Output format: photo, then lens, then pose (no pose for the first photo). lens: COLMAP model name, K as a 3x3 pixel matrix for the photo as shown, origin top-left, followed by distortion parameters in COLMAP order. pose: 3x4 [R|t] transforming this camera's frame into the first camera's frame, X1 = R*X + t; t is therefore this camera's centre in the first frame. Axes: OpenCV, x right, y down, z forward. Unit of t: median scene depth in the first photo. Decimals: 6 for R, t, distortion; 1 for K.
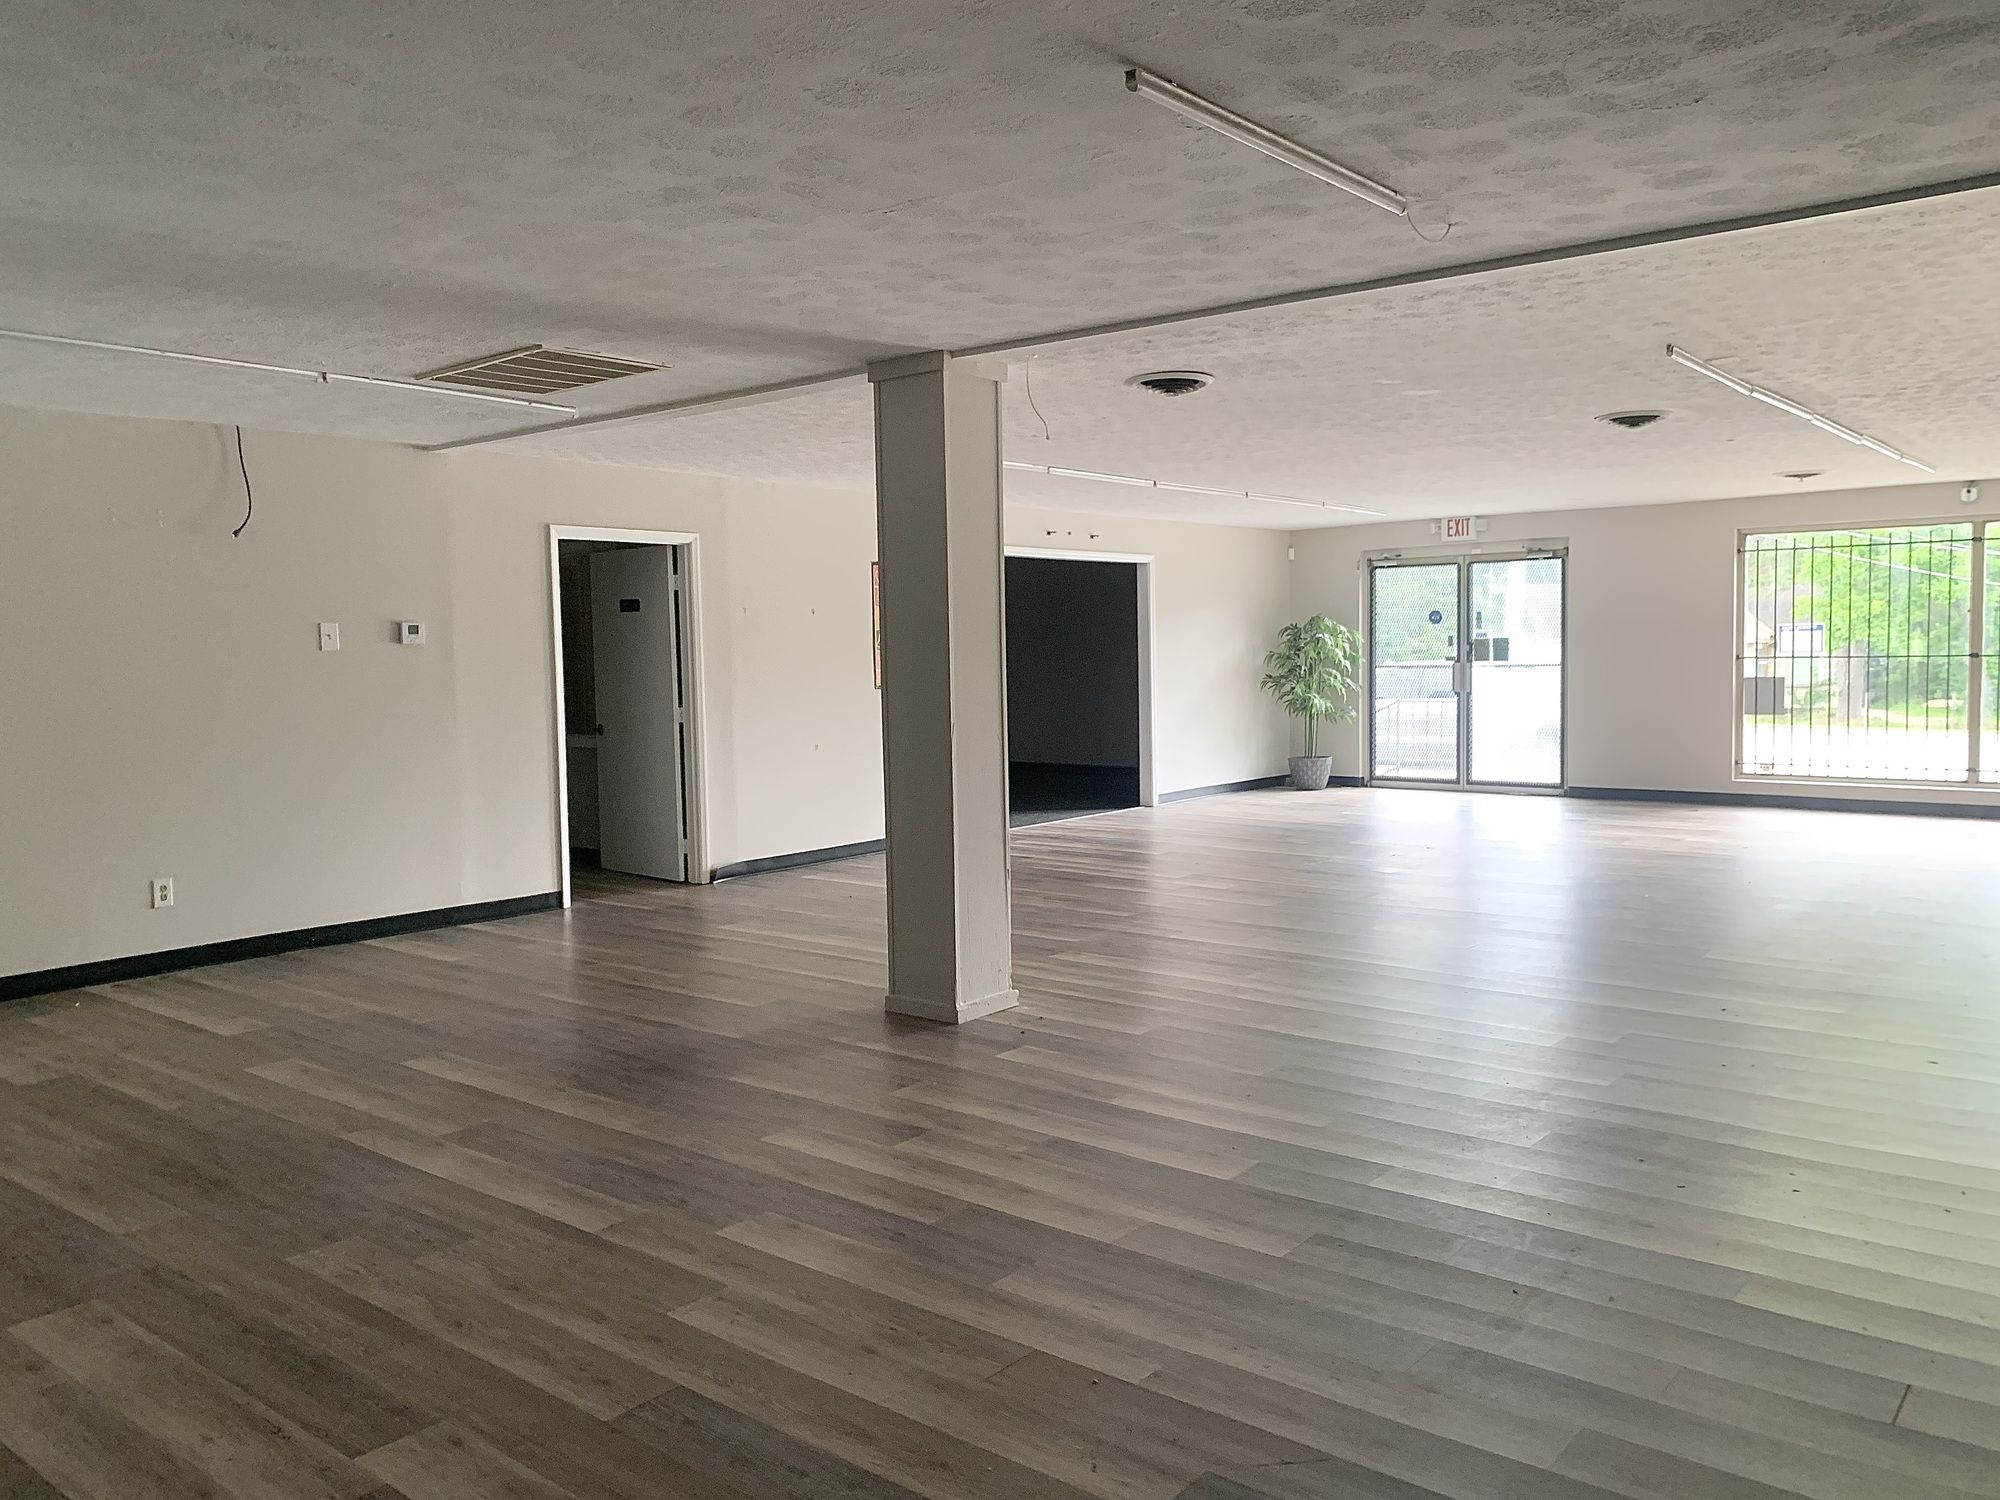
lens RADIAL K [[1530.9, 0, 990.9], [0, 1530.9, 738.4], [0, 0, 1]] dist [0.077894, -0.130920]
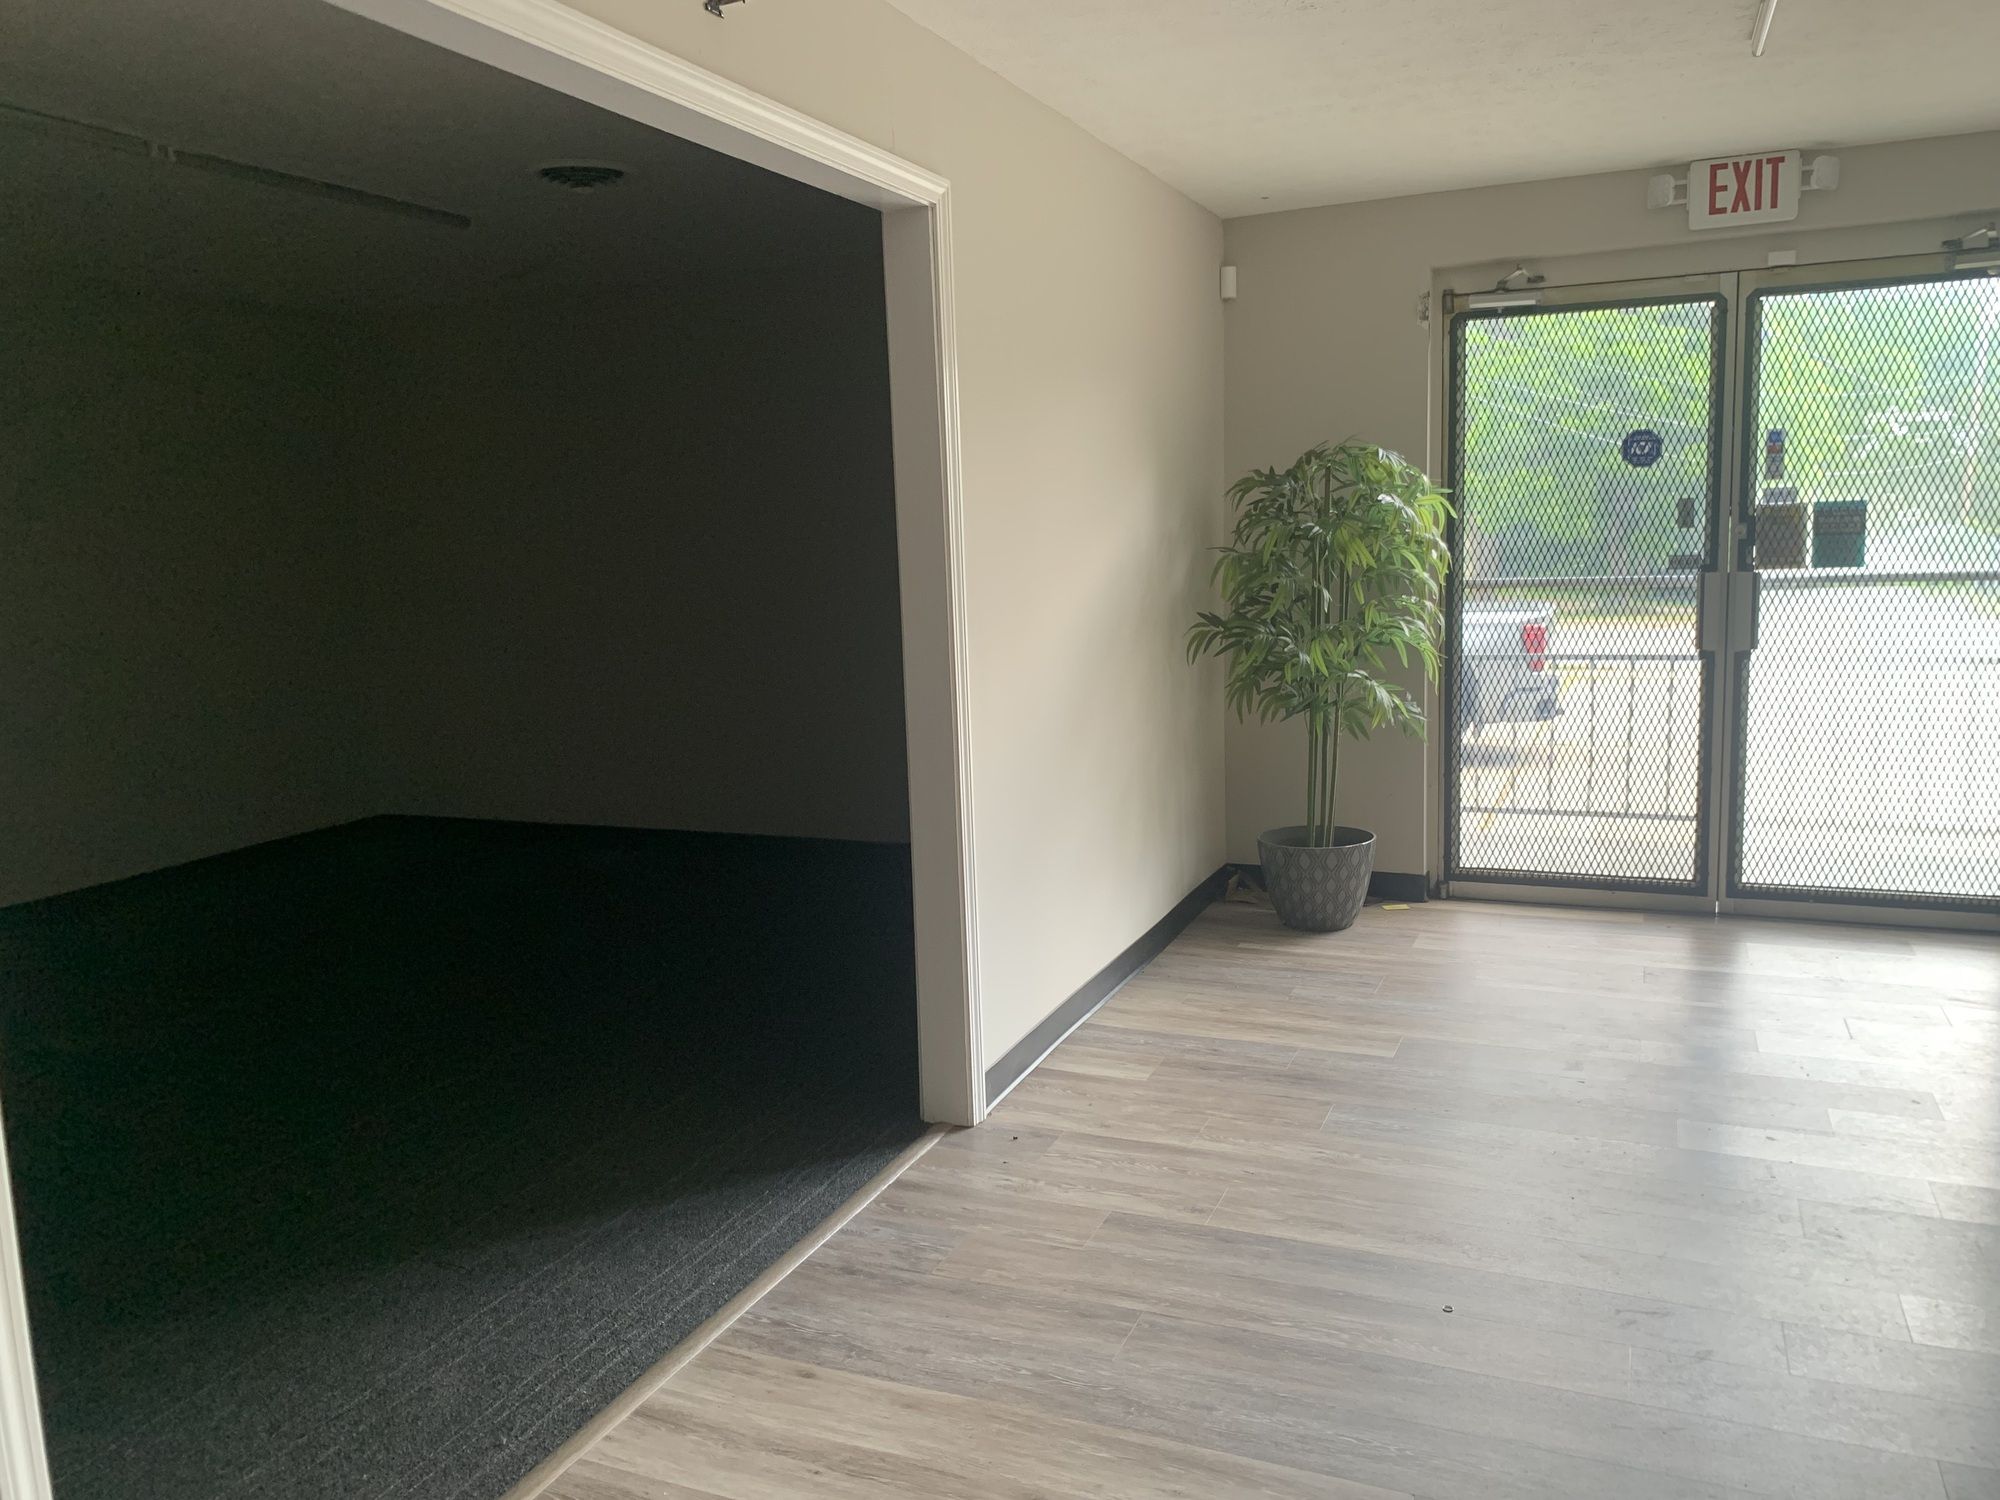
lens RADIAL K [[1530.9, 0, 990.9], [0, 1530.9, 738.4], [0, 0, 1]] dist [0.077894, -0.130920]
pose [[0.959595, -0.050497, 0.276816, 0.033979], [0.029923, 0.996500, 0.078054, -0.043621], [-0.279789, -0.066617, 0.957748, 0.694548]]
